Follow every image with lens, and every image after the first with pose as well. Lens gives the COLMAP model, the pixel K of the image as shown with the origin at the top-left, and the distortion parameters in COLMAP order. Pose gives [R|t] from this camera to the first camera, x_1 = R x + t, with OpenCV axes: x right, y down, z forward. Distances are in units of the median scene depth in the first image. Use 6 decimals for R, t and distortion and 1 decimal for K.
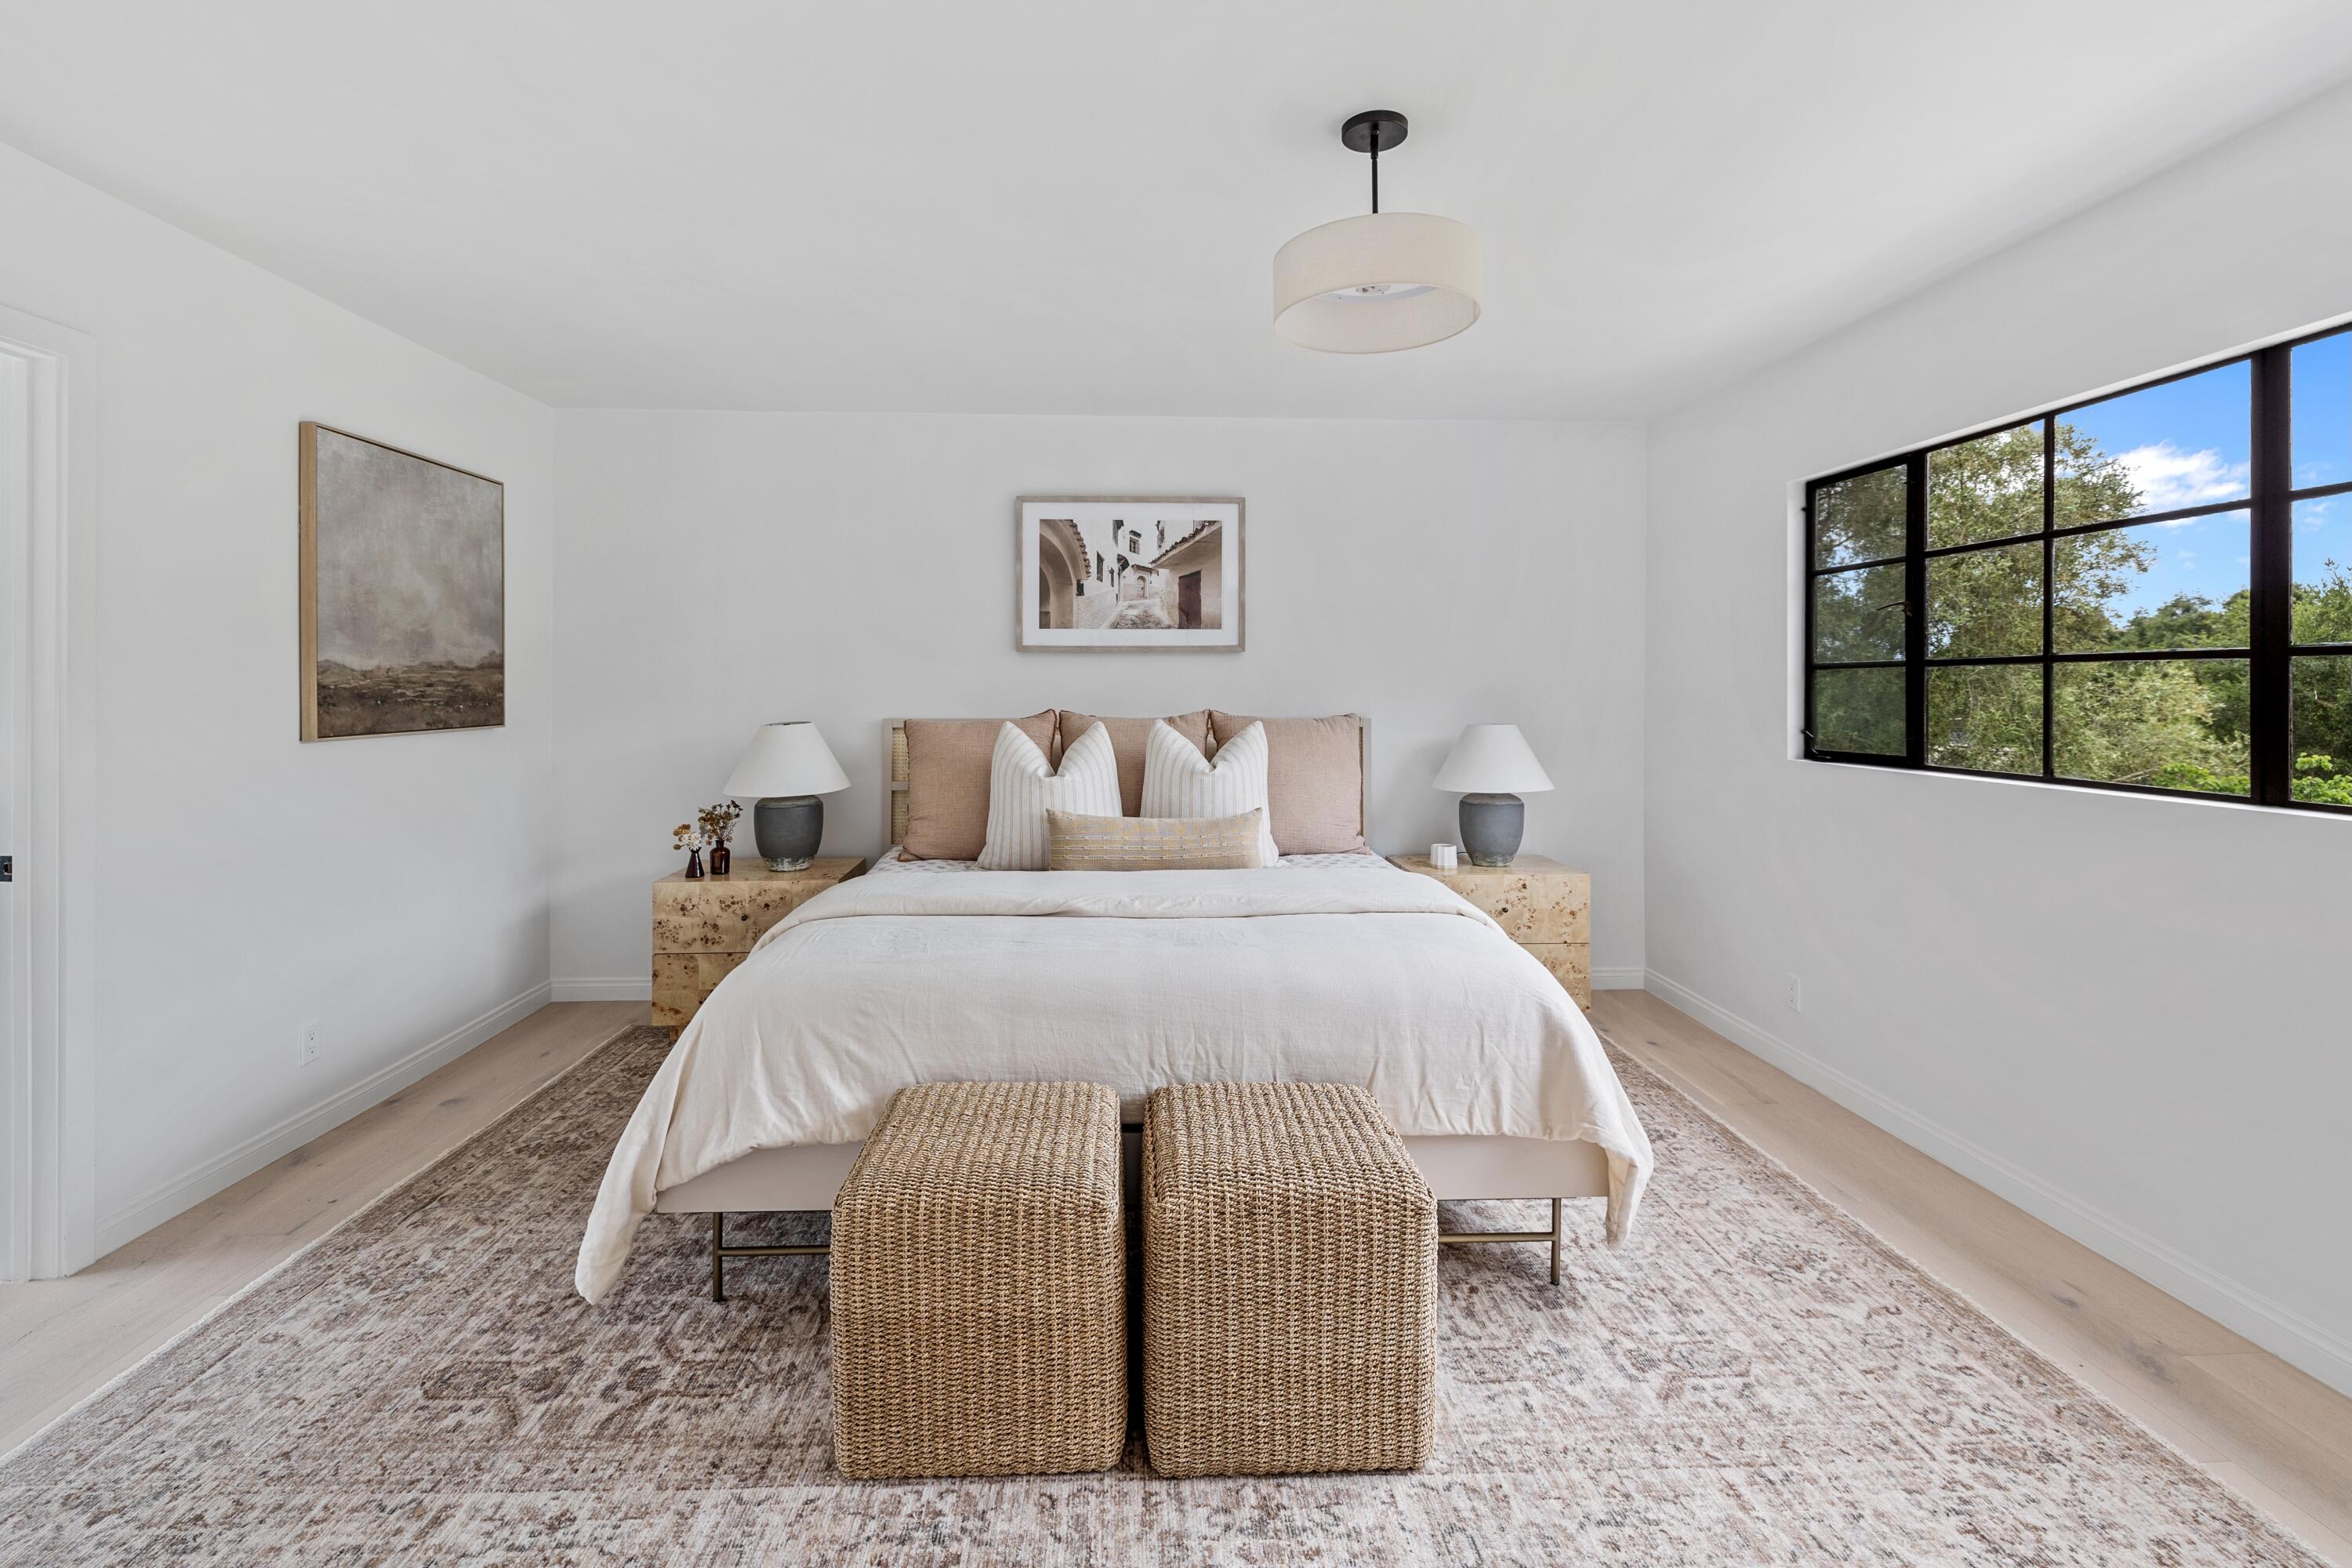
lens RADIAL K [[1019.6, 0, 1153.9], [0, 1019.6, 704.1], [0, 0, 1]] dist [0.001366, -0.000066]
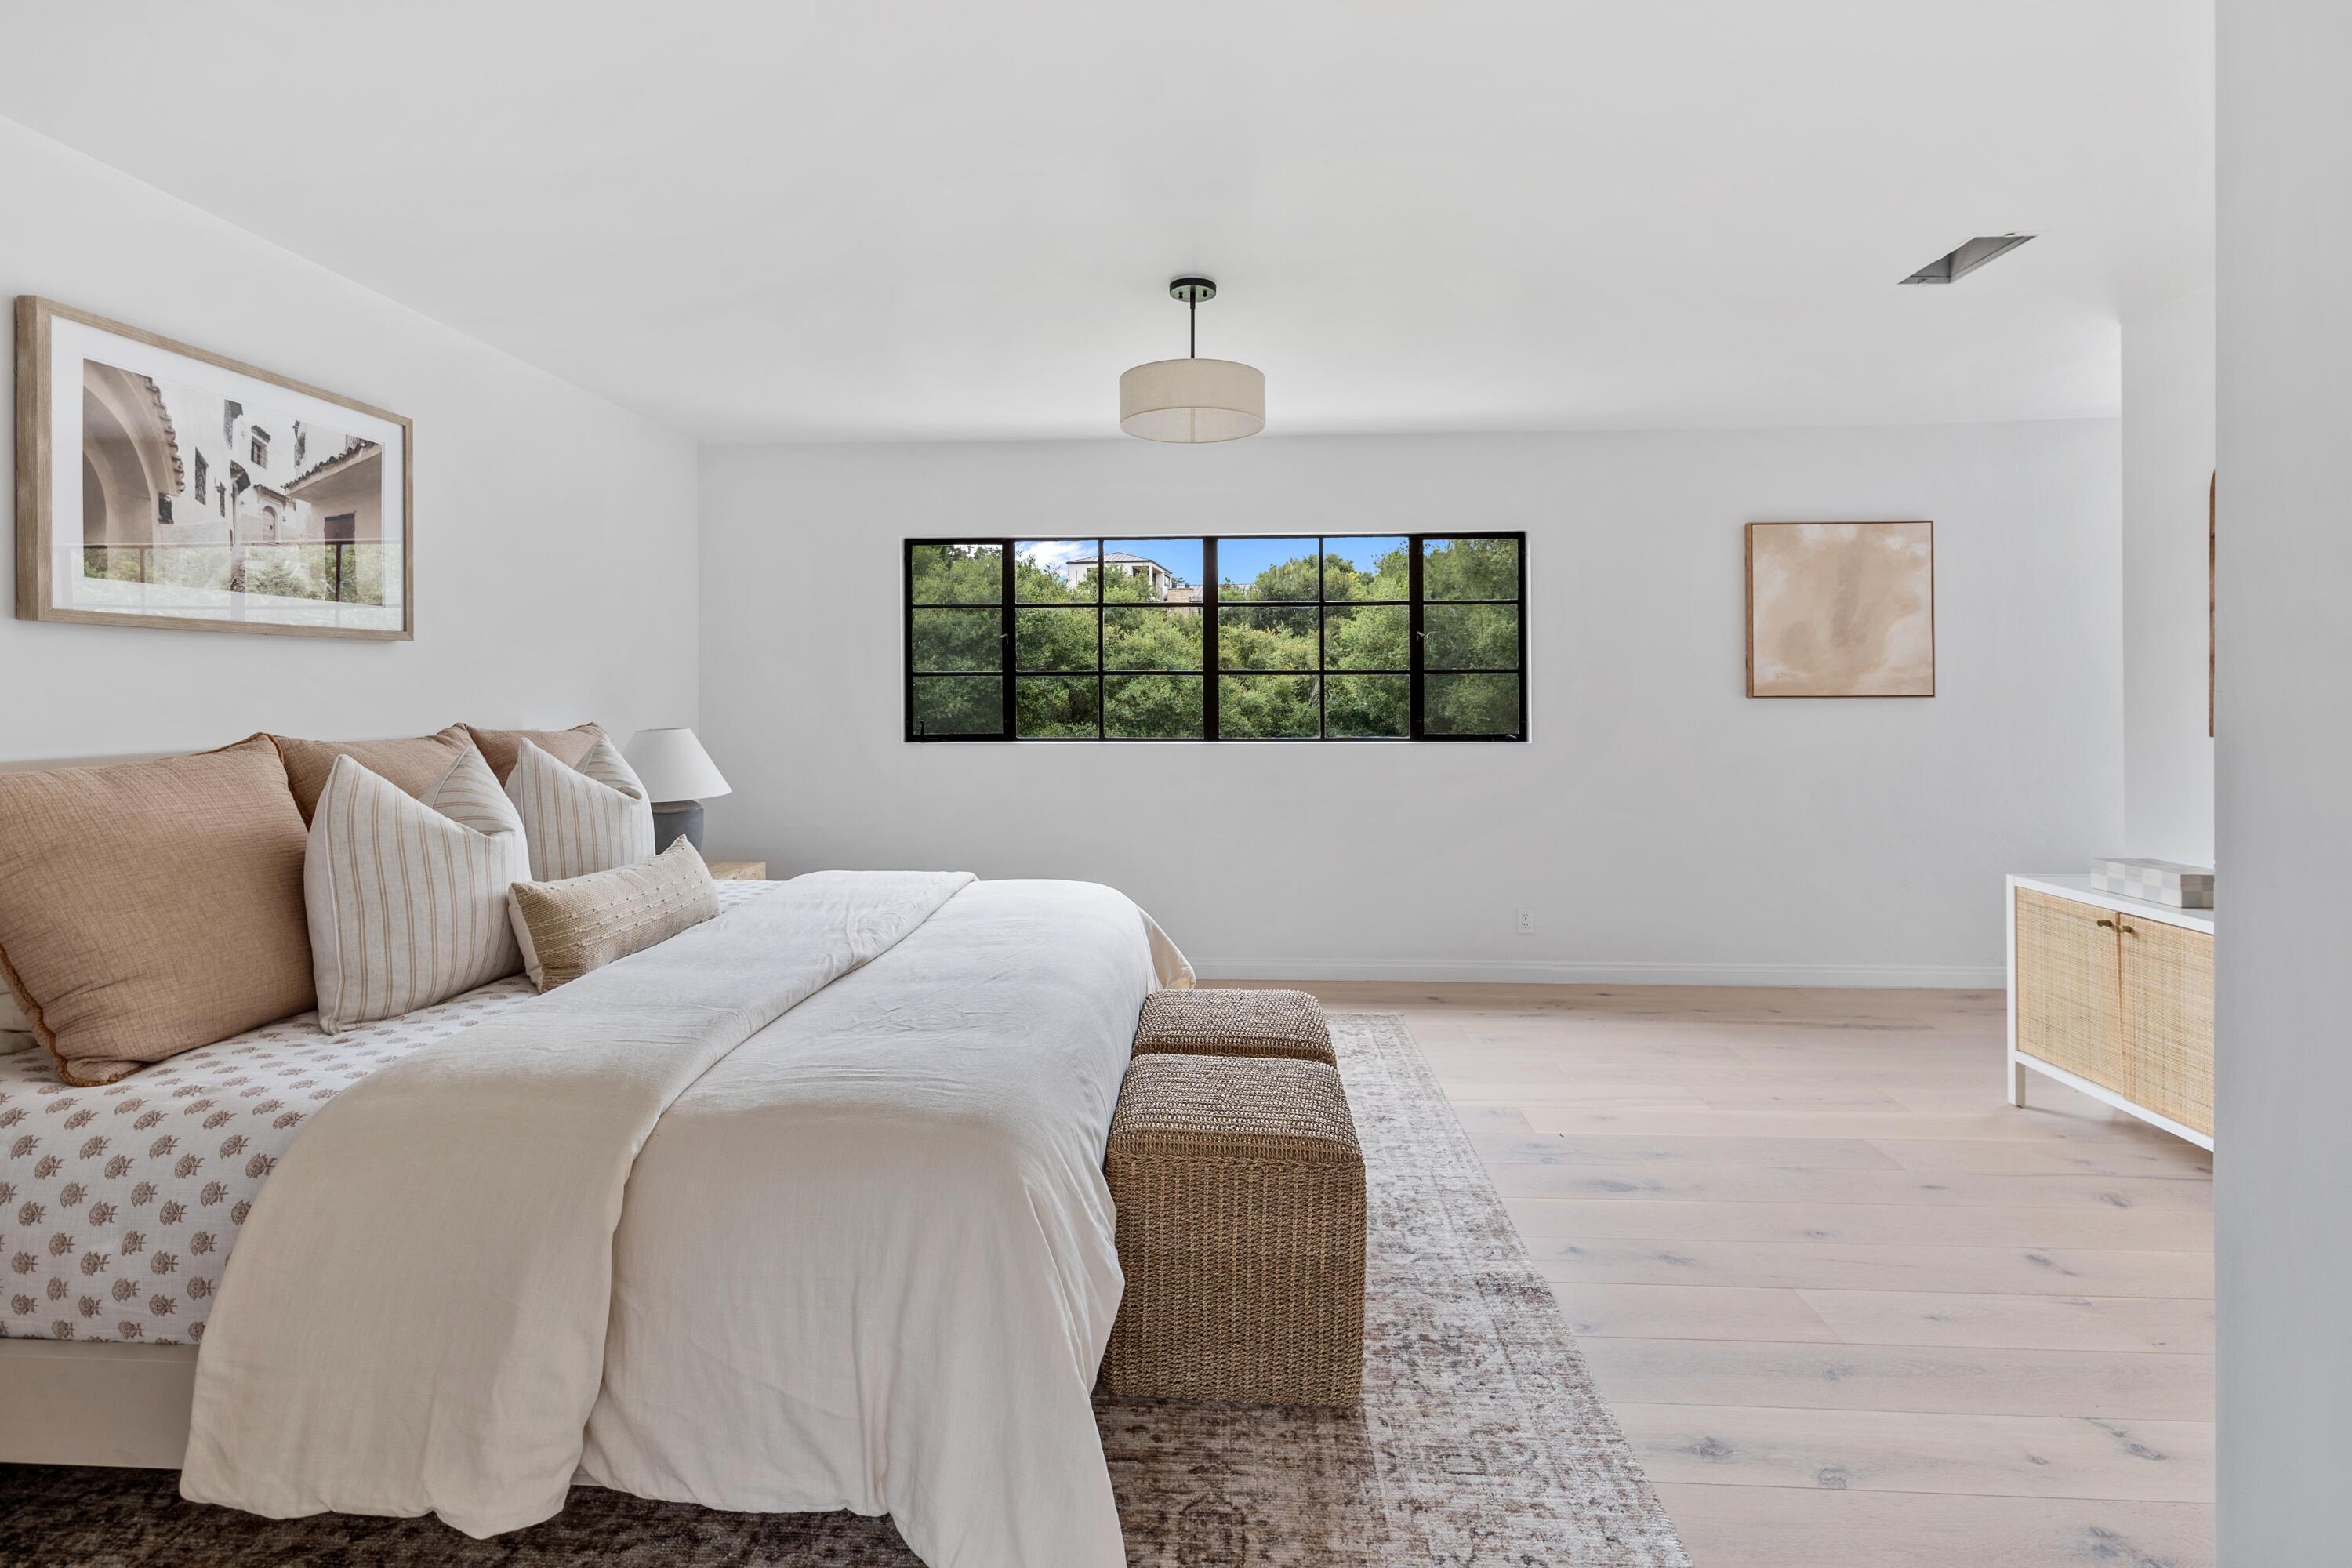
lens RADIAL K [[1019.6, 0, 1158.6], [0, 1019.6, 705.8], [0, 0, 1]] dist [0.001366, -0.000066]
pose [[0.107432, -0.019094, 0.994029, -0.552824], [0.021140, 0.999633, 0.016917, -0.008175], [-0.993988, 0.019197, 0.107796, 0.422617]]
